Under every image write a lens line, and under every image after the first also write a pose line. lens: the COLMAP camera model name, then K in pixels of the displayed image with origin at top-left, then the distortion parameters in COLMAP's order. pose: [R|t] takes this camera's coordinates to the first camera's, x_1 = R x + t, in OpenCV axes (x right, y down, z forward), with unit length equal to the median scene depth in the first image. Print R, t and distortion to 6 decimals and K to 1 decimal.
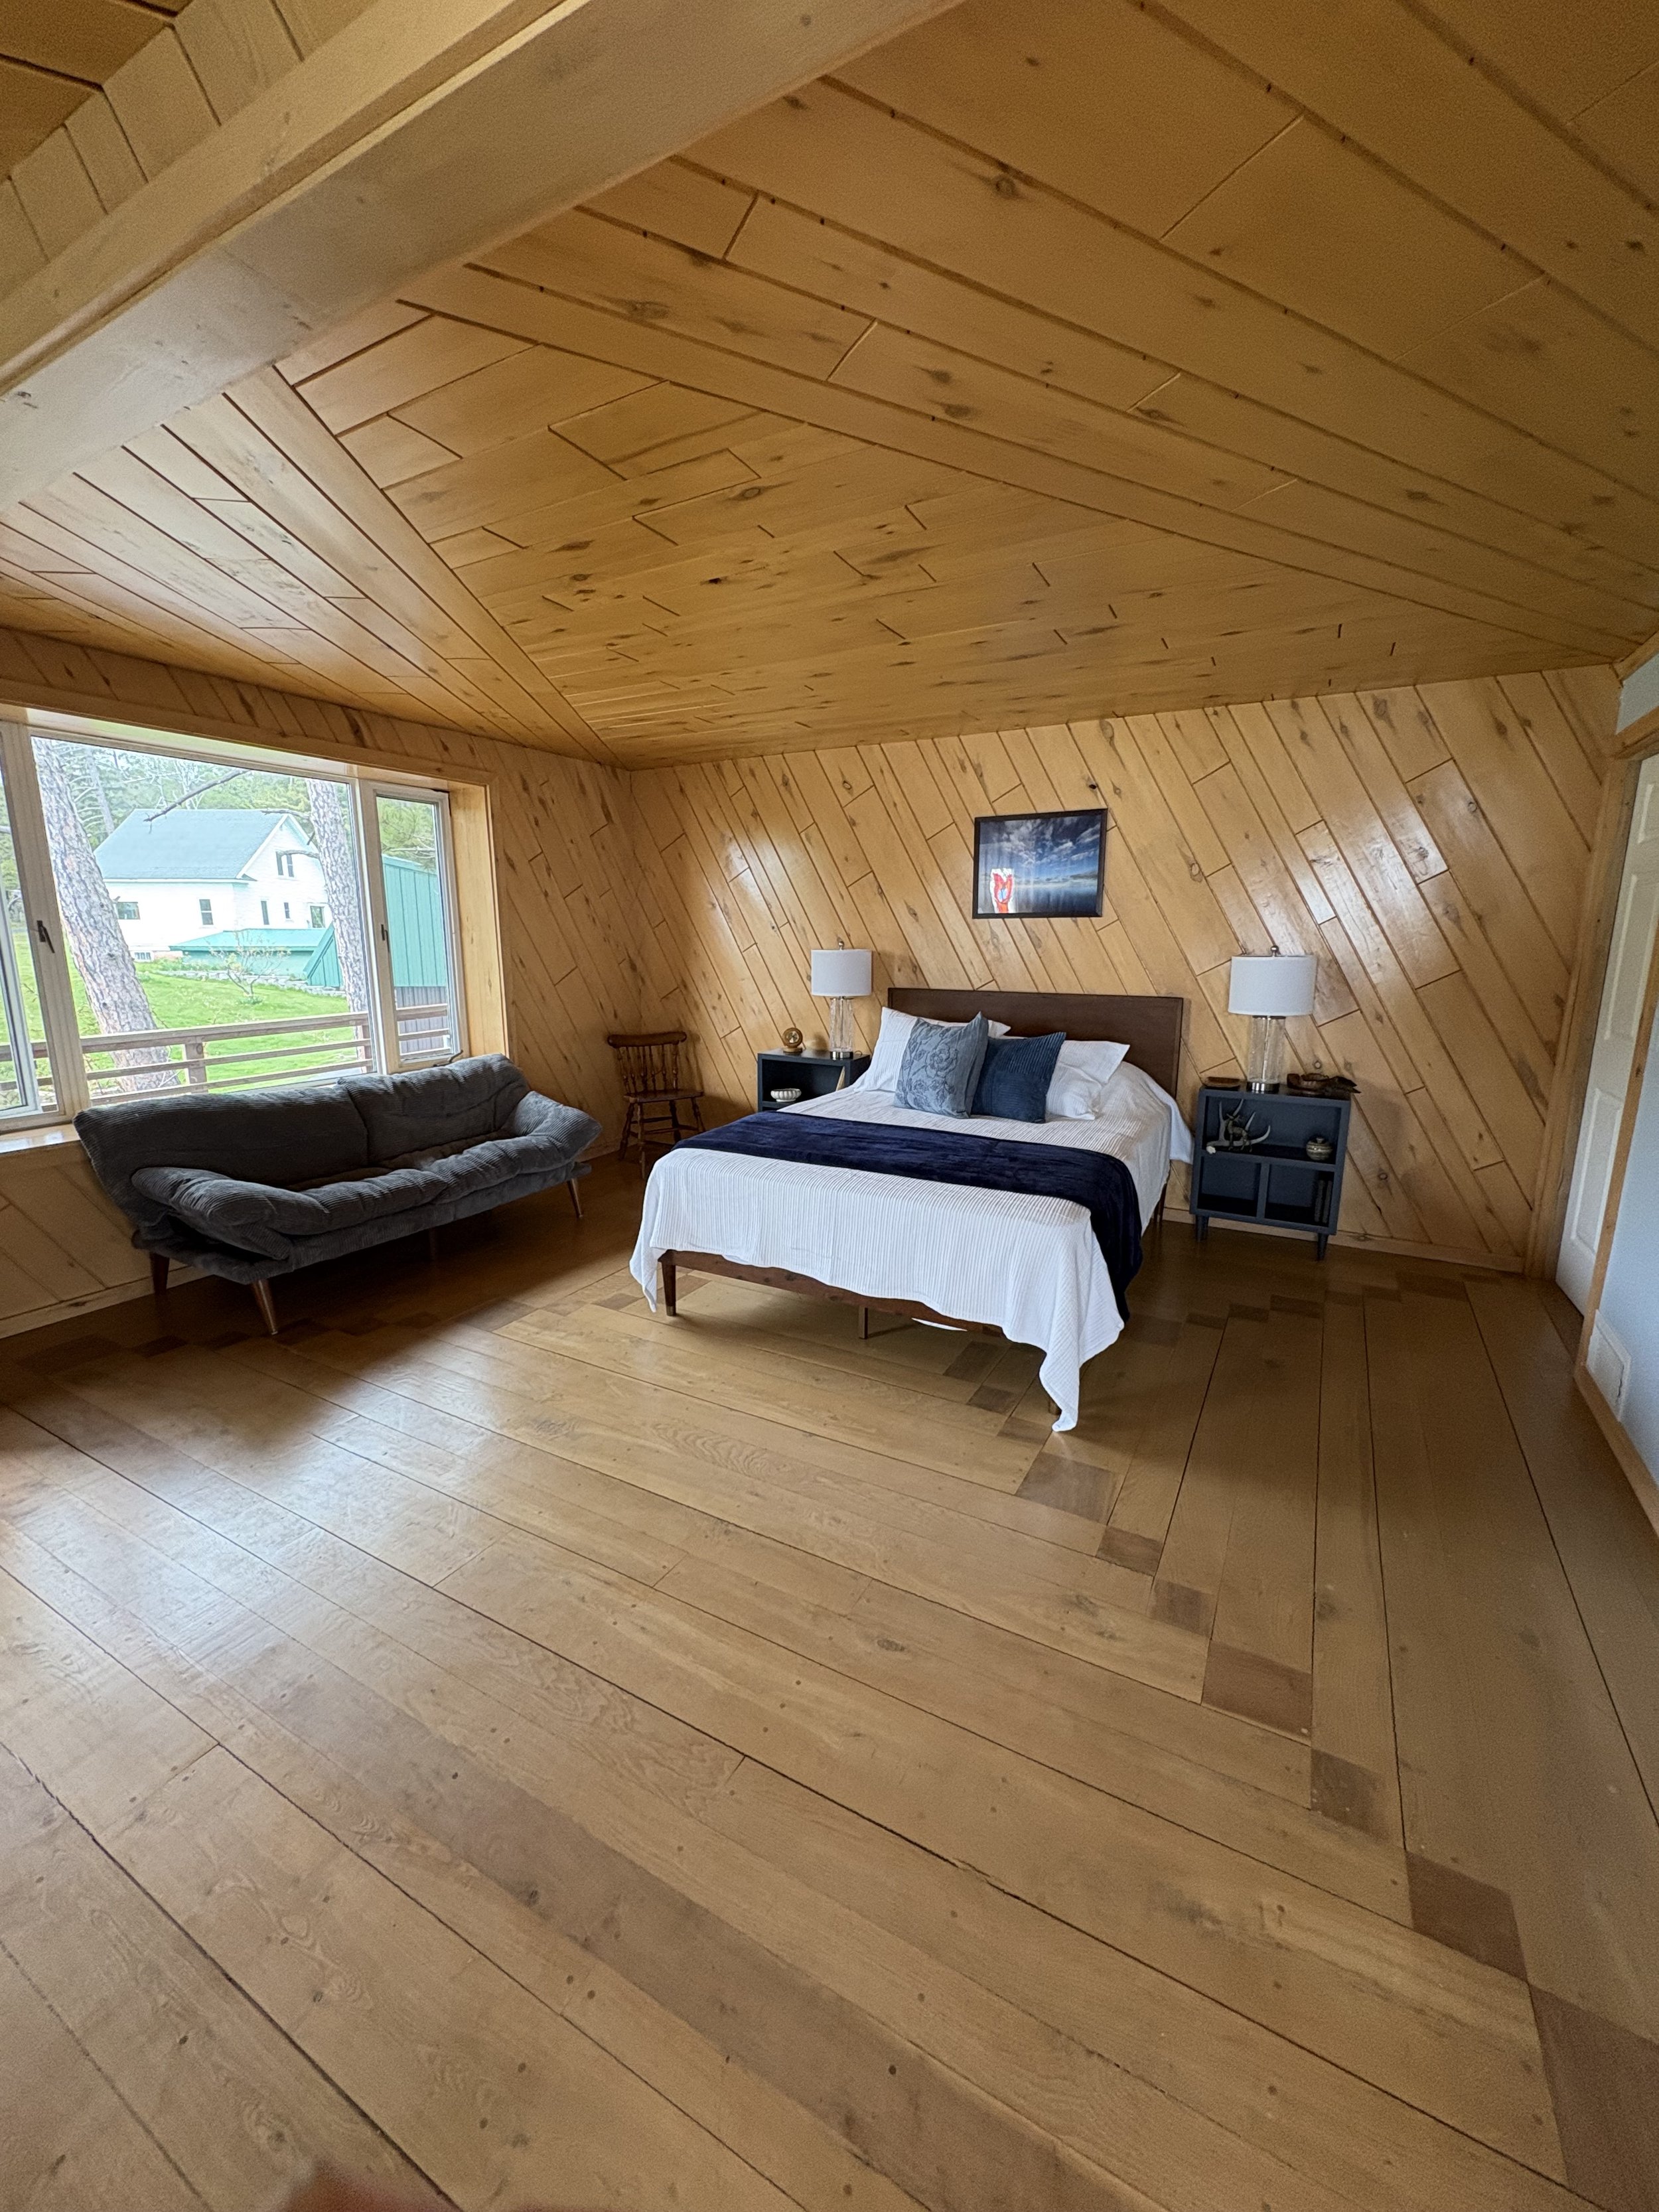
lens RADIAL K [[877.2, 0, 829.5], [0, 877.2, 1106.0], [0, 0, 1]] dist [-0.002629, 0.000207]
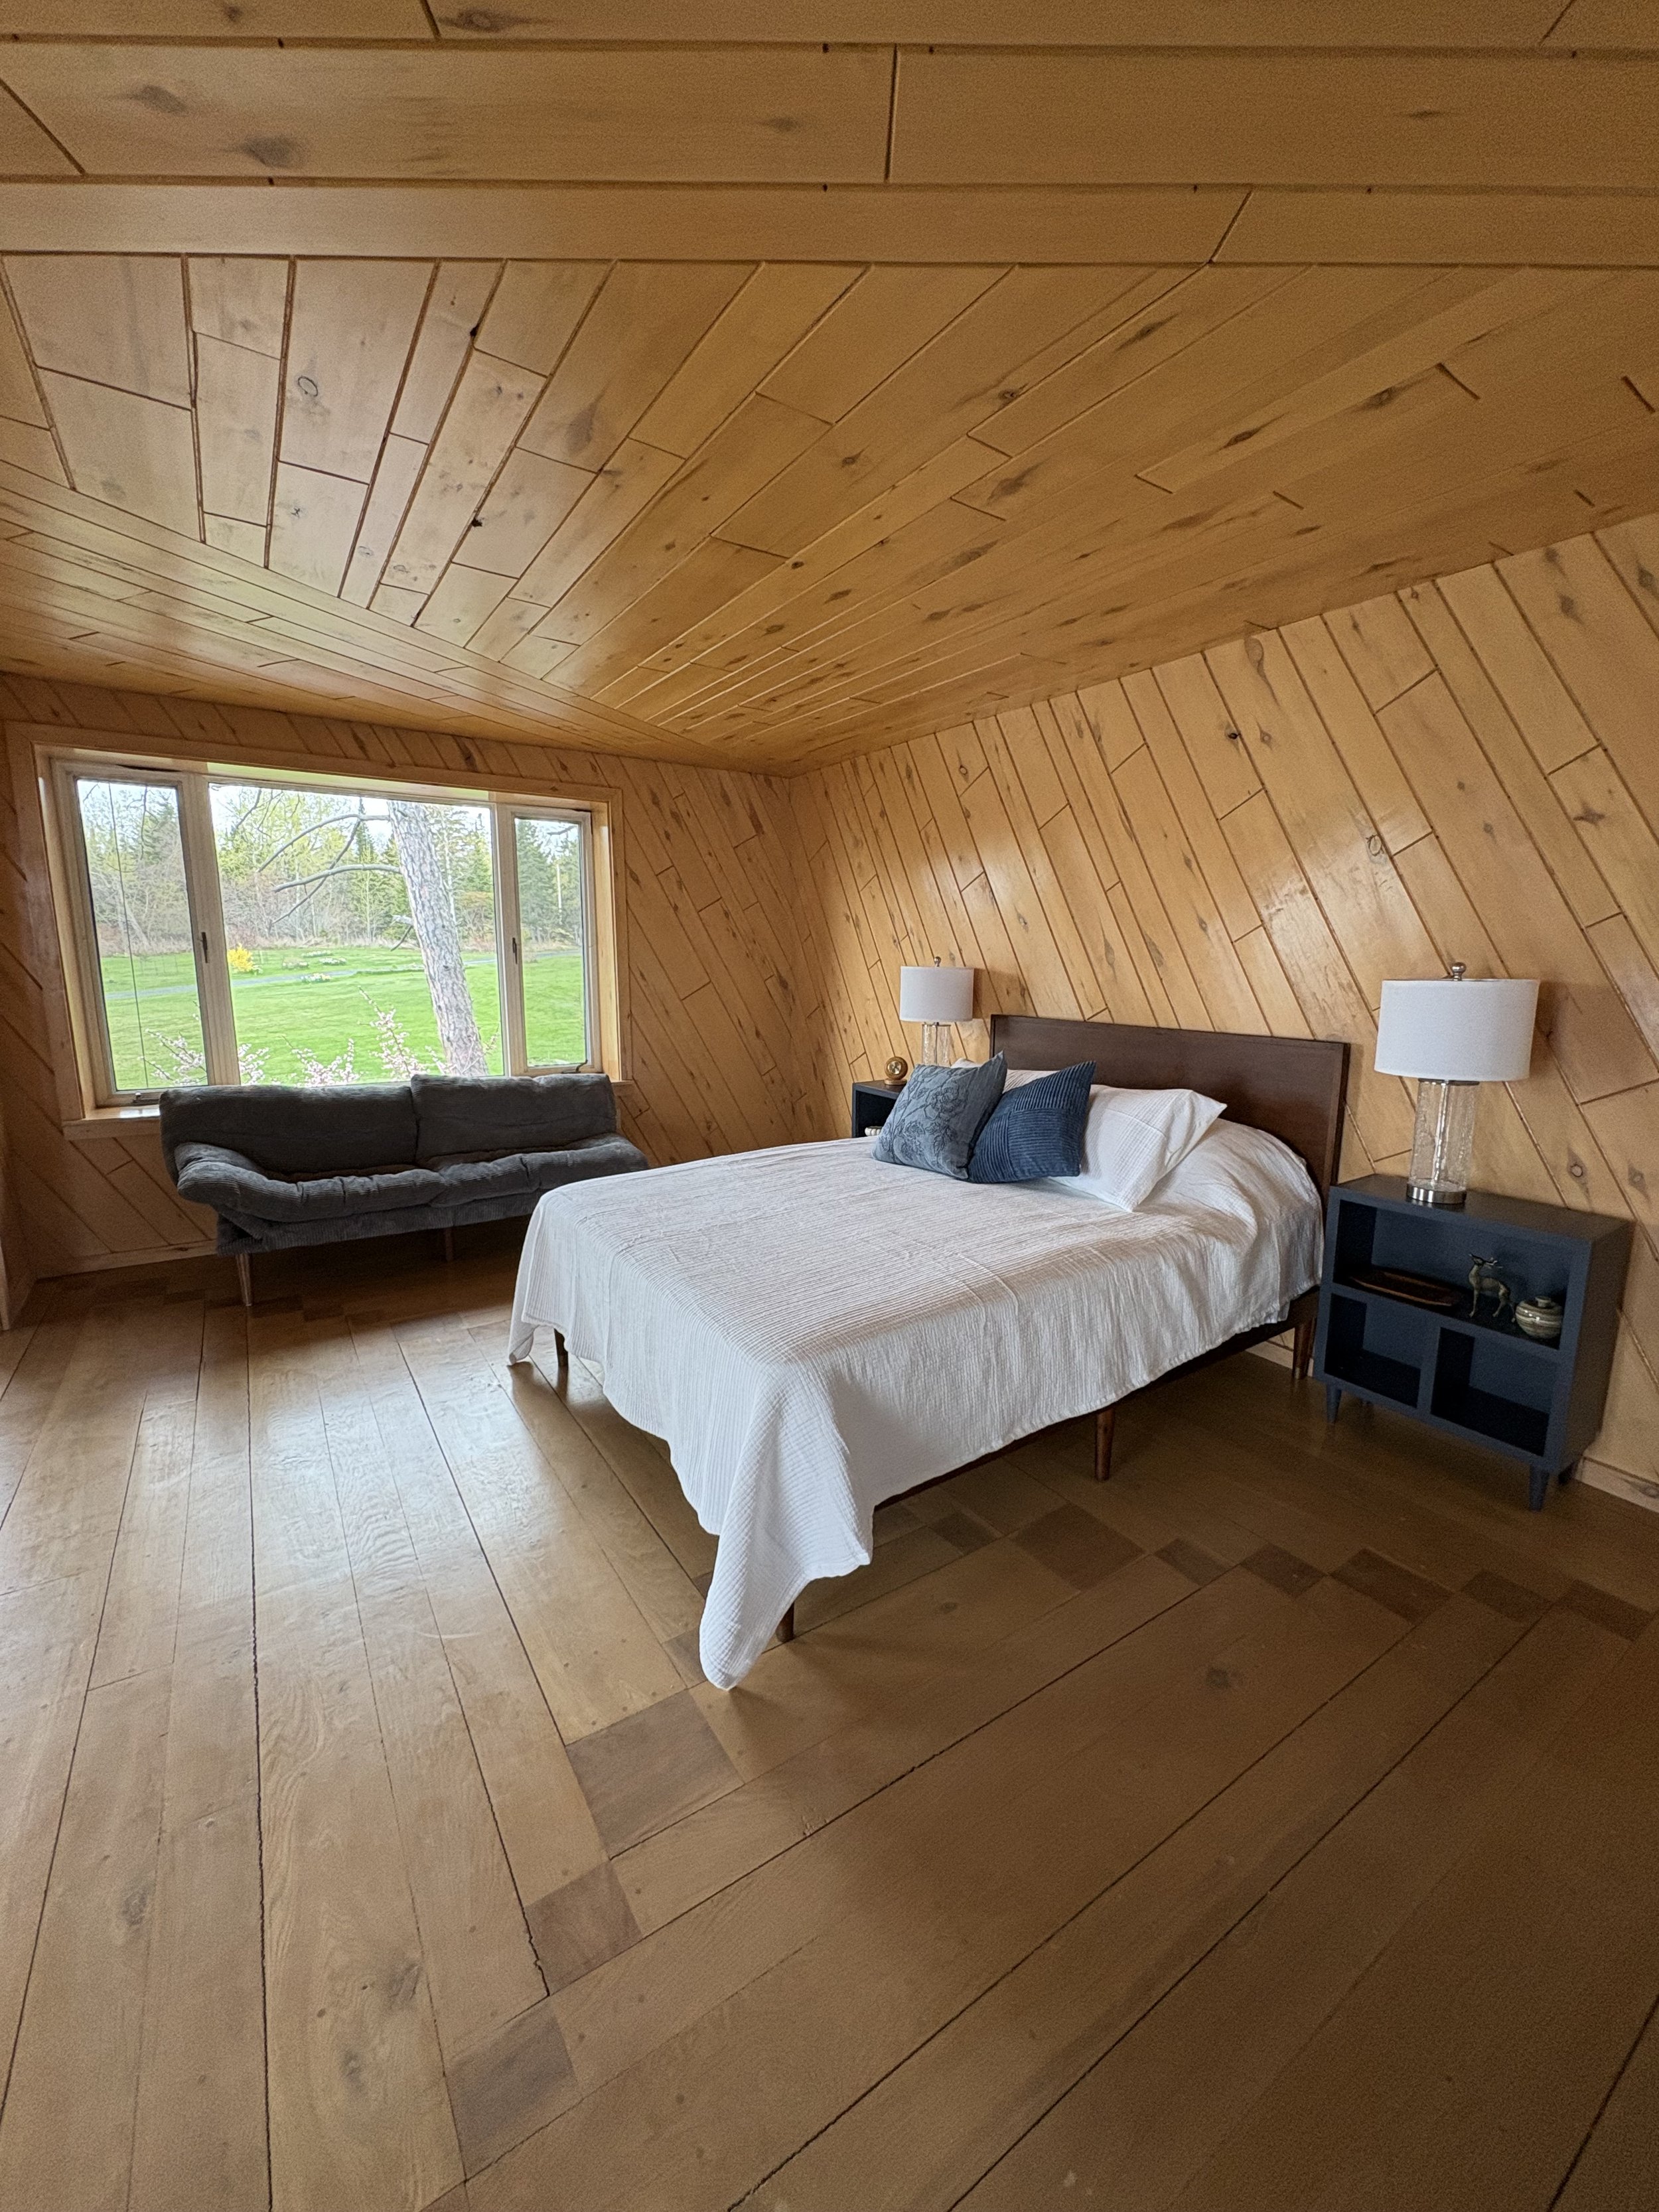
lens RADIAL K [[877.2, 0, 829.5], [0, 877.2, 1106.0], [0, 0, 1]] dist [-0.002629, 0.000207]
pose [[0.888327, 0.081791, -0.451870, 0.355697], [-0.093653, 0.995597, -0.003903, -0.038262], [0.449561, 0.045786, 0.892076, 0.247389]]
